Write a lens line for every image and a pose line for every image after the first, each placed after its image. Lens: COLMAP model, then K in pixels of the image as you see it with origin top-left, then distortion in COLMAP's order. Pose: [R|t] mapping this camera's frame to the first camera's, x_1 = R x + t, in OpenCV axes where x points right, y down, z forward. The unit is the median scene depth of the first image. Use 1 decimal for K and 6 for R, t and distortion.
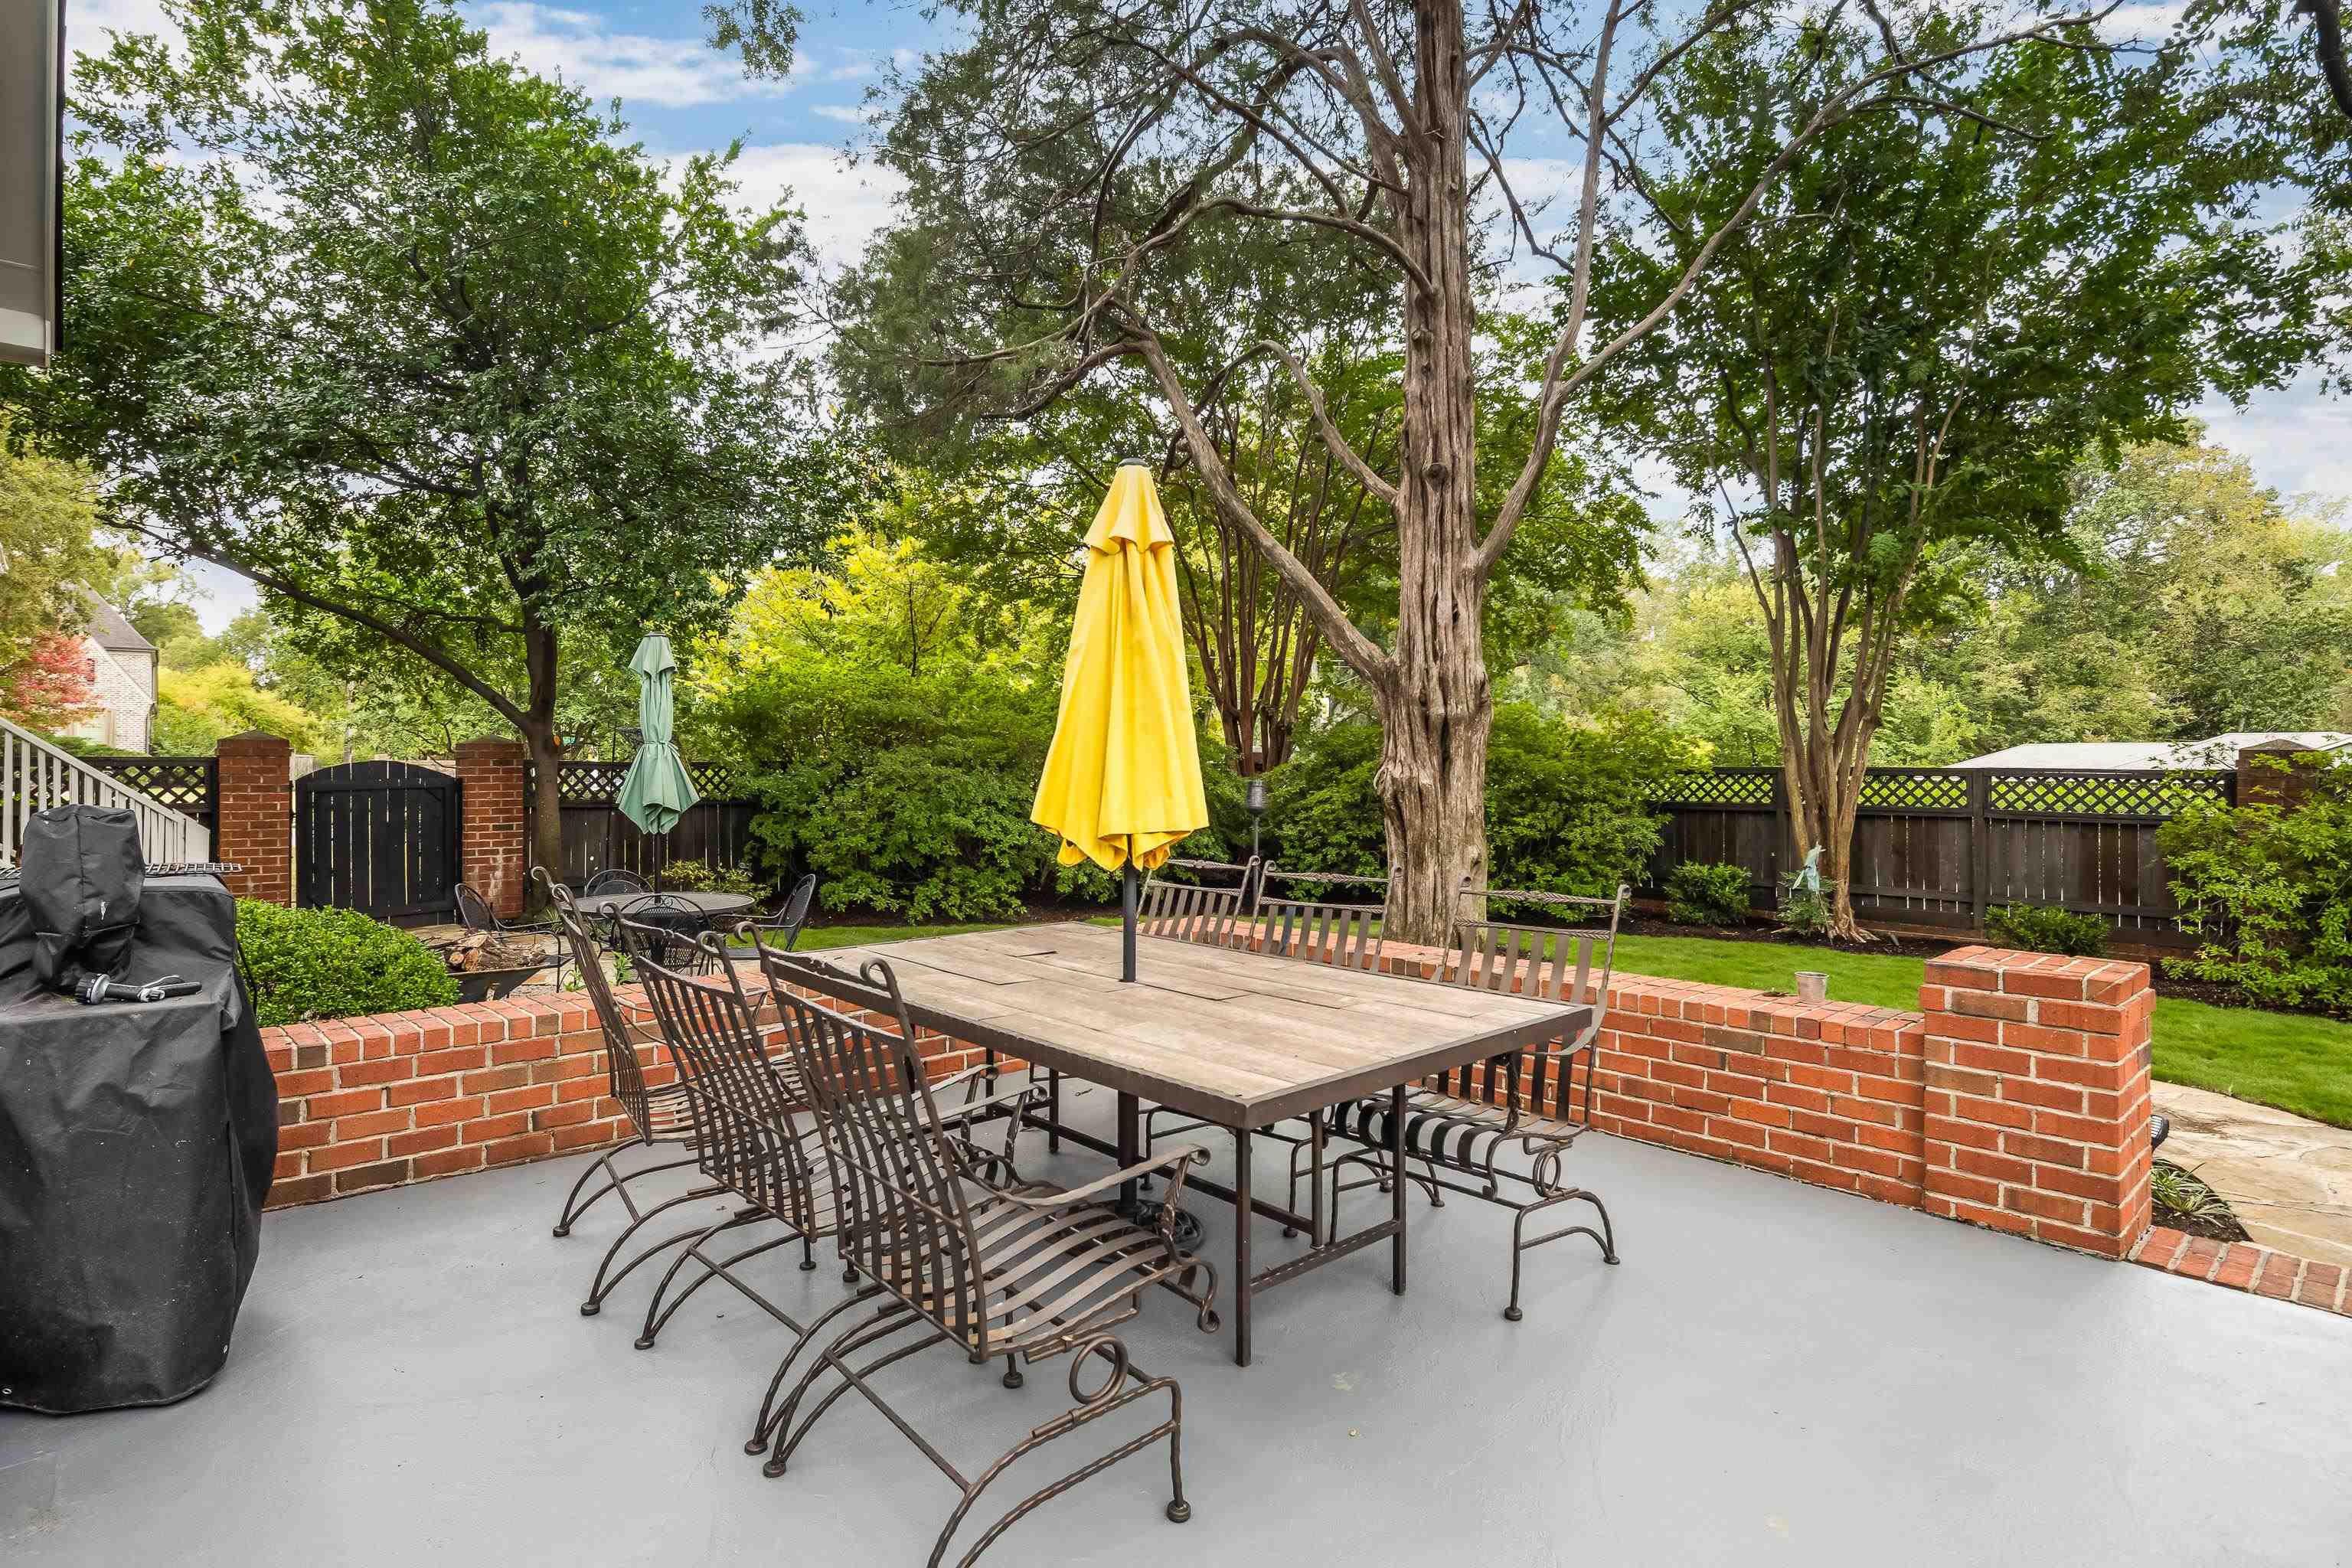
lens RADIAL K [[1202.7, 0, 1184.7], [0, 1202.7, 797.8], [0, 0, 1]] dist [-0.003375, -0.001459]
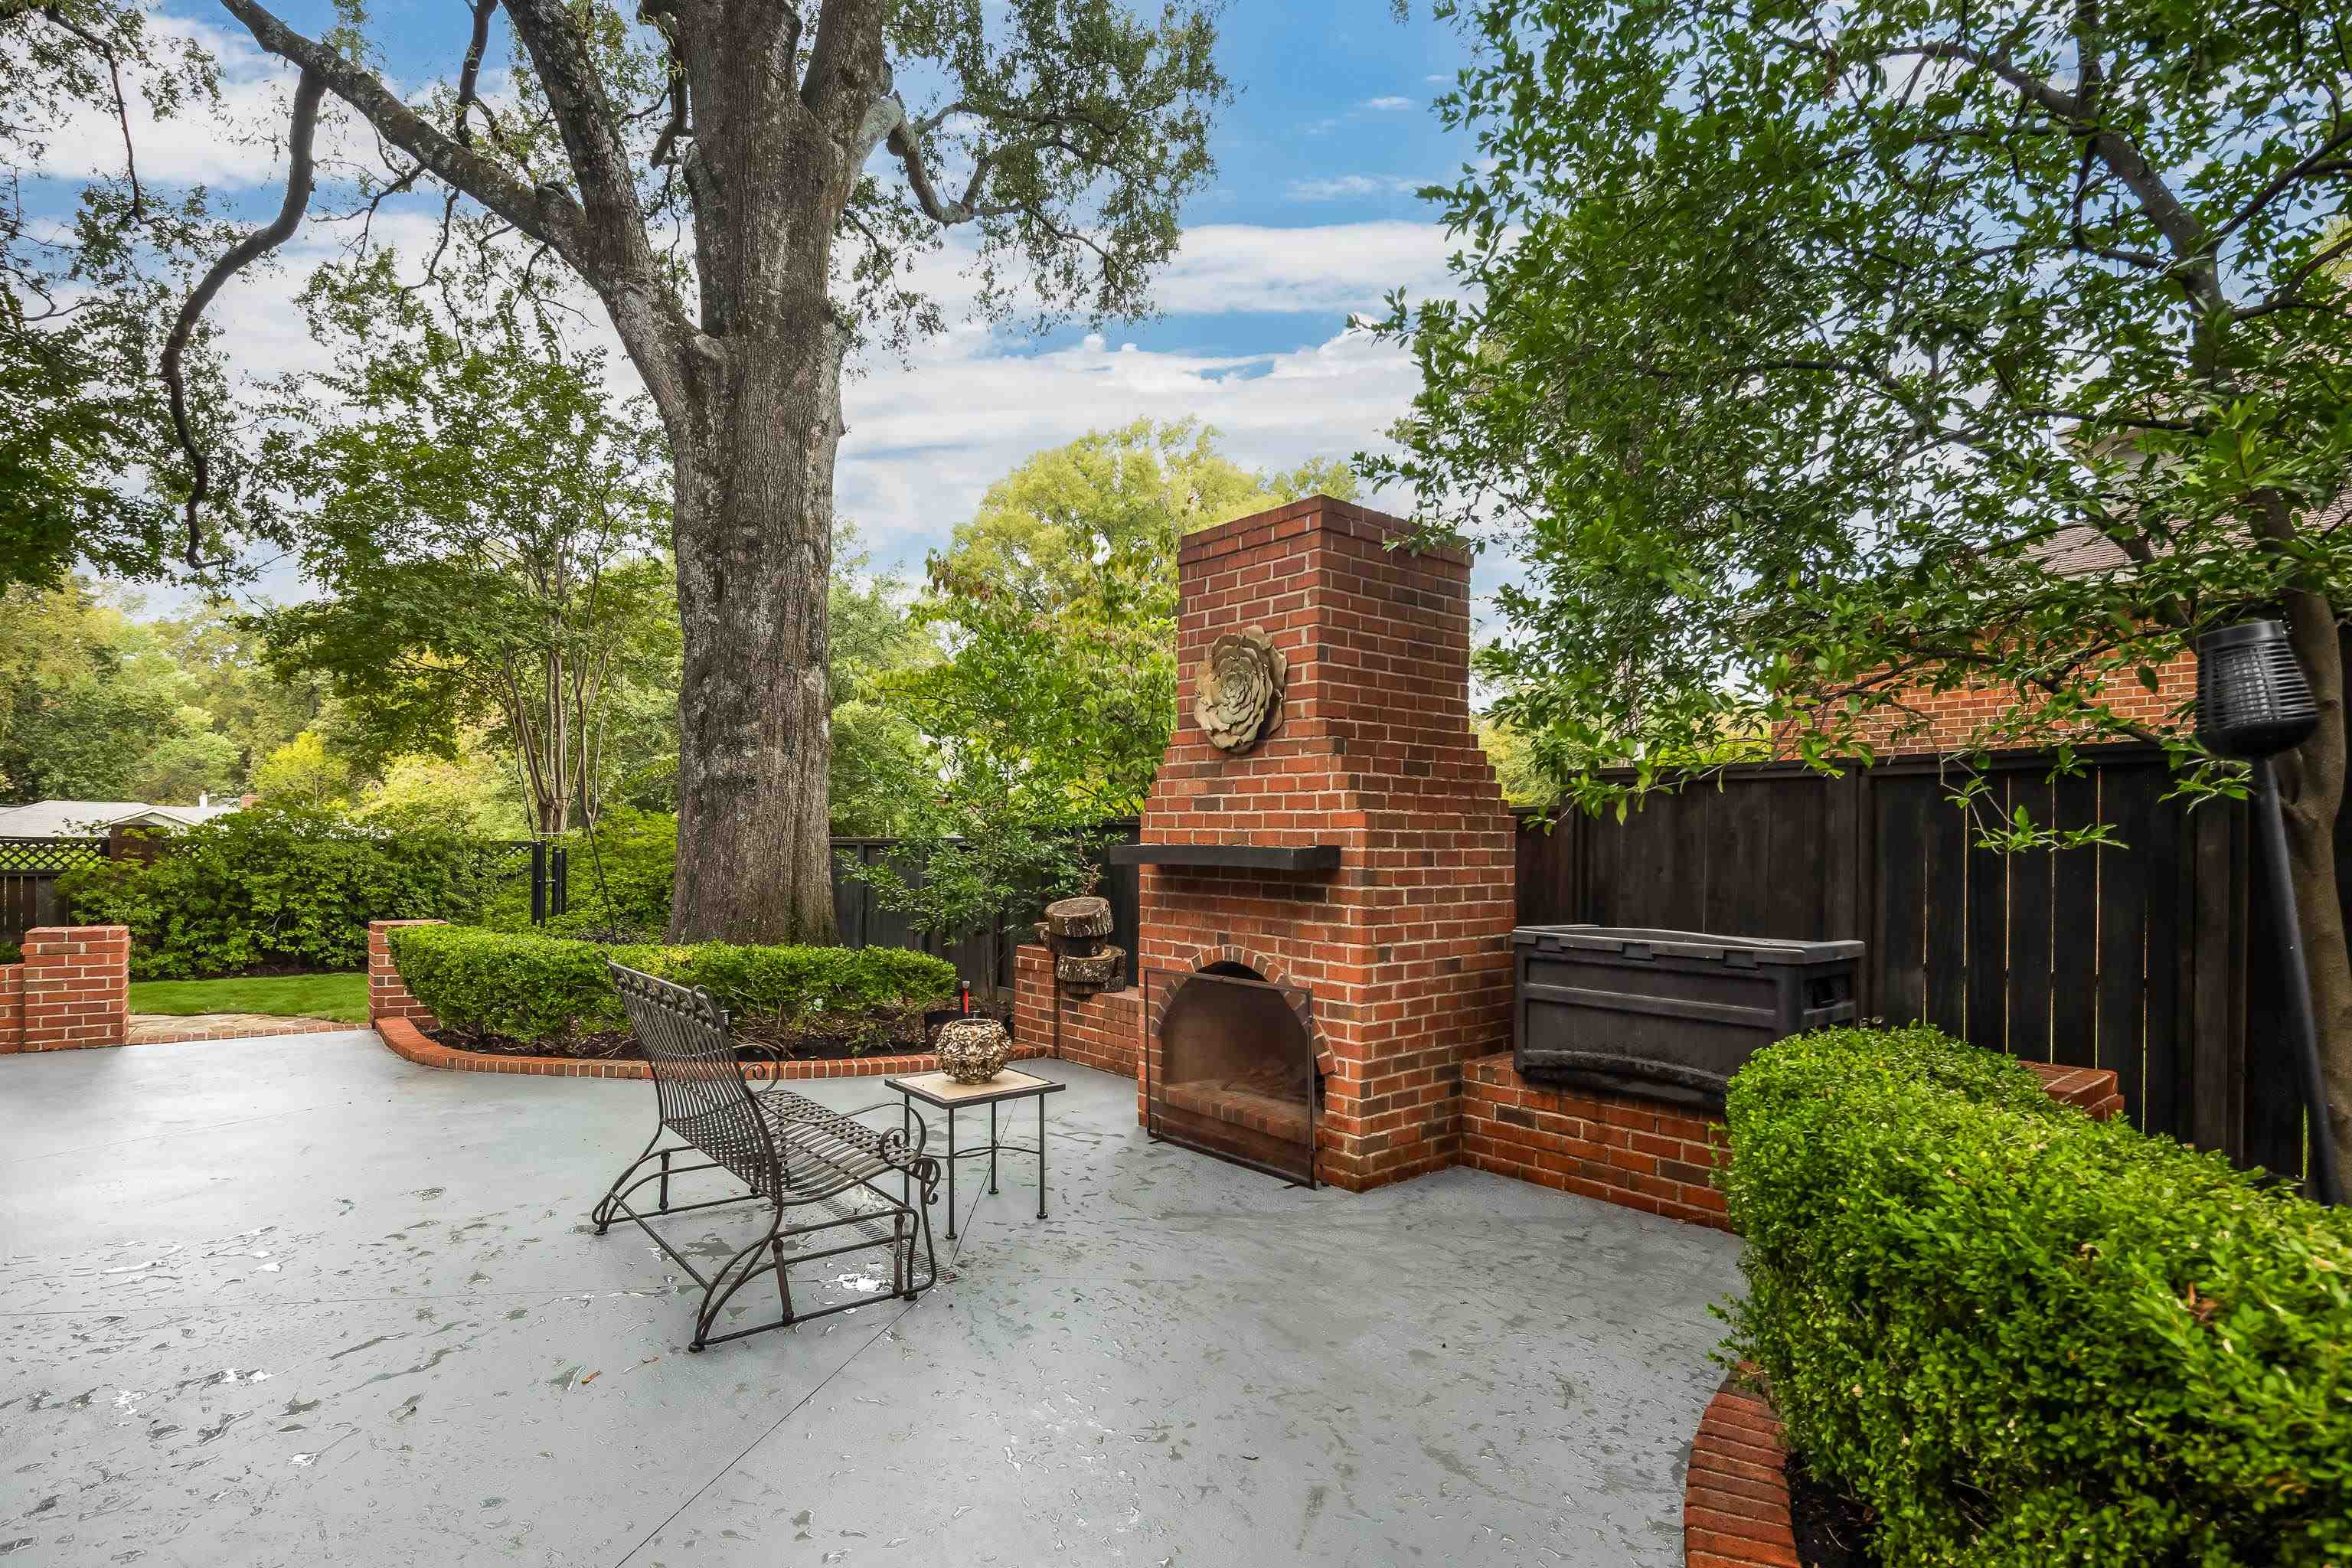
lens RADIAL K [[1202.7, 0, 1184.7], [0, 1202.7, 797.8], [0, 0, 1]] dist [-0.003375, -0.001459]
pose [[0.080730, 0.035545, 0.996102, -0.546073], [0.016086, 0.999187, -0.036959, 0.004136], [-0.996606, 0.019007, 0.080092, -0.495988]]
